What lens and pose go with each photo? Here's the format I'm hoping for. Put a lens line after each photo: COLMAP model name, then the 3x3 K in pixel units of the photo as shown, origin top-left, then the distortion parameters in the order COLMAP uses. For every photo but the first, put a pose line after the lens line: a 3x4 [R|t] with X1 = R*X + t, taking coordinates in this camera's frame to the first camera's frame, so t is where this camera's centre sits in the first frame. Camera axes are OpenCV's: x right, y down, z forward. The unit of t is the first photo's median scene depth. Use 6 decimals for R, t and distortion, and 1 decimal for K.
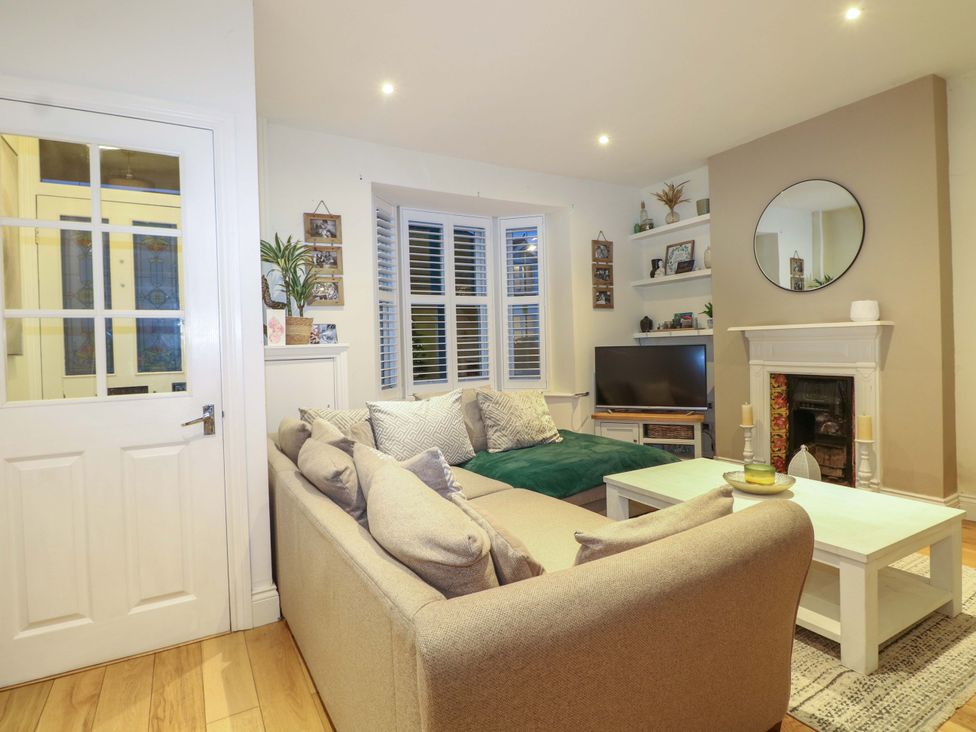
lens RADIAL K [[532.6, 0, 500.3], [0, 532.6, 351.9], [0, 0, 1]] dist [0.003560, -0.016592]
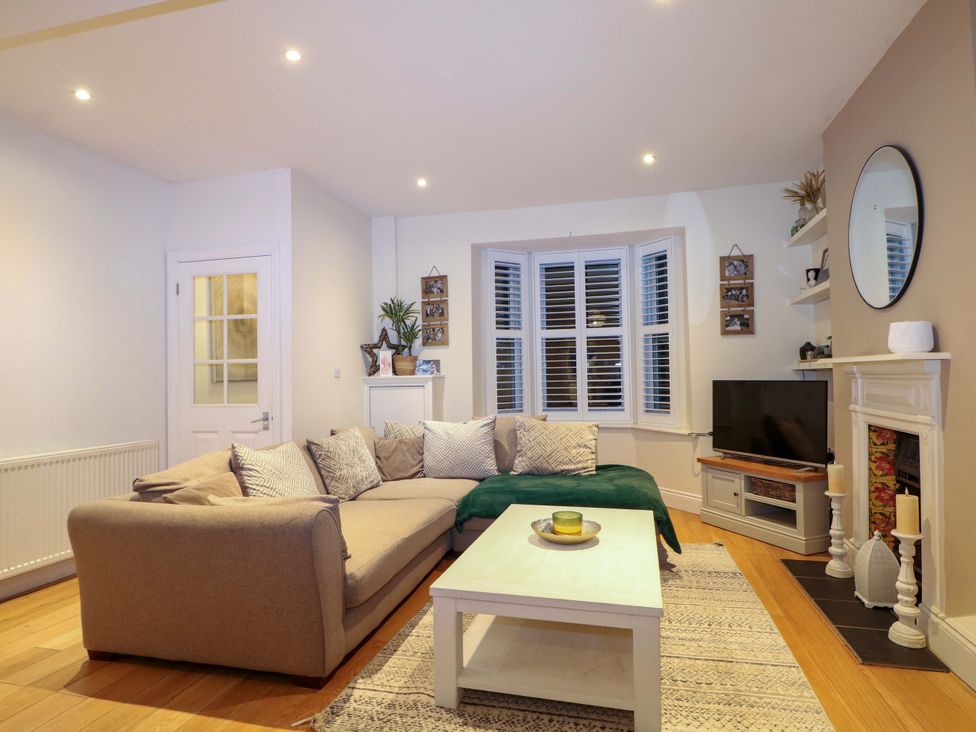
lens RADIAL K [[553.9, 0, 488.0], [0, 553.9, 366.0], [0, 0, 1]] dist [-0.002455, -0.010014]
pose [[0.702978, 0.002441, -0.711207, 0.669750], [-0.012293, 0.999886, -0.008718, -0.024402], [0.711105, 0.014872, 0.702928, 0.124542]]
